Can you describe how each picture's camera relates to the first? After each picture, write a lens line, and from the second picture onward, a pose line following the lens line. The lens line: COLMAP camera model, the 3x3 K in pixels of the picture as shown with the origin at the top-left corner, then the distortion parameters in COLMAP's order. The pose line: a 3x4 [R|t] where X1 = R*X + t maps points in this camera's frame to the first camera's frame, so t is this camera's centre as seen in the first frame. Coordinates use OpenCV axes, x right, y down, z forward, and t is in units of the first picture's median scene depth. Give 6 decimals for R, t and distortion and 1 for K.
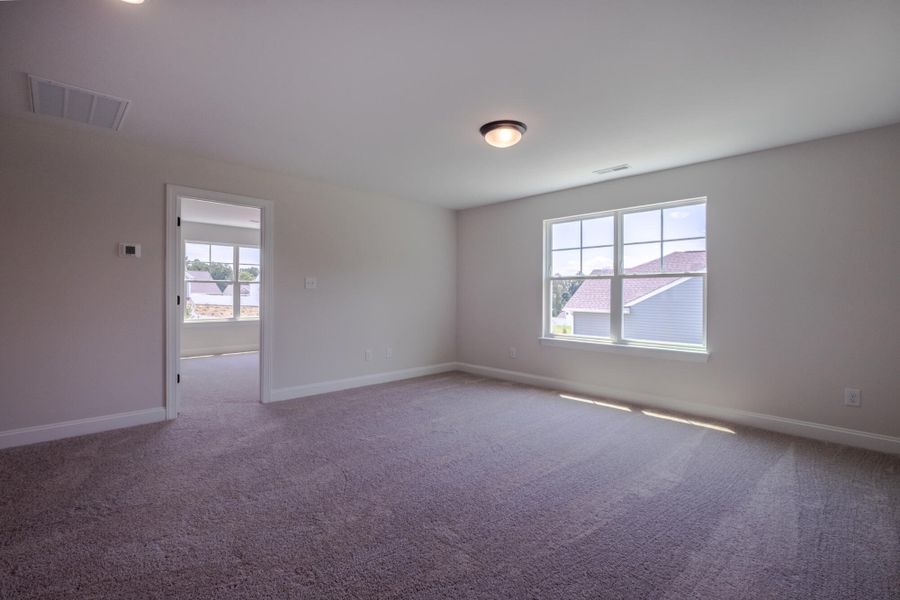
lens RADIAL K [[395.4, 0, 441.0], [0, 395.4, 290.3], [0, 0, 1]] dist [0.005792, -0.001905]
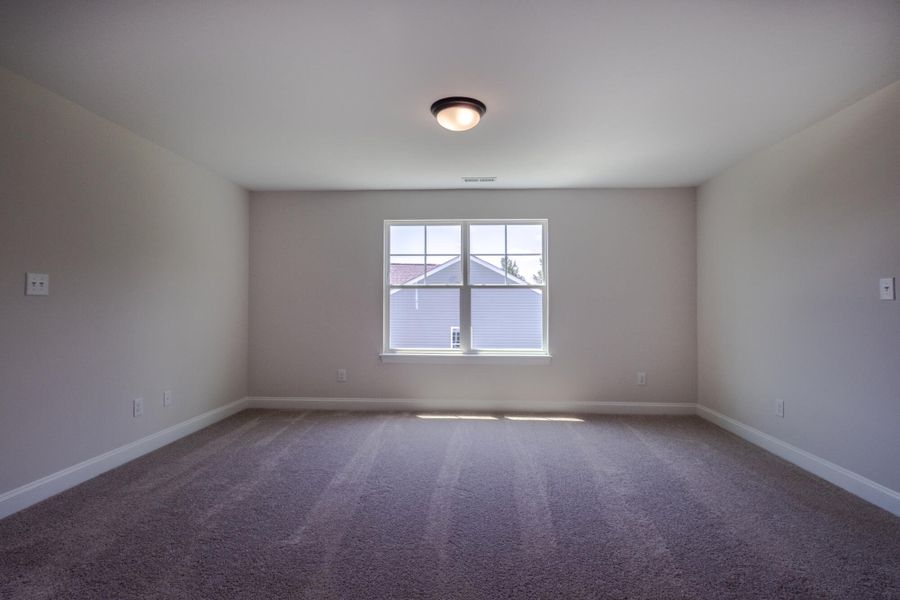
lens RADIAL K [[425.1, 0, 464.3], [0, 425.1, 292.2], [0, 0, 1]] dist [-0.003325, -0.001446]
pose [[0.743741, 0.015968, 0.668277, -0.292248], [-0.004030, 0.999804, -0.019404, 0.000780], [-0.668455, 0.011739, 0.743660, 0.222229]]
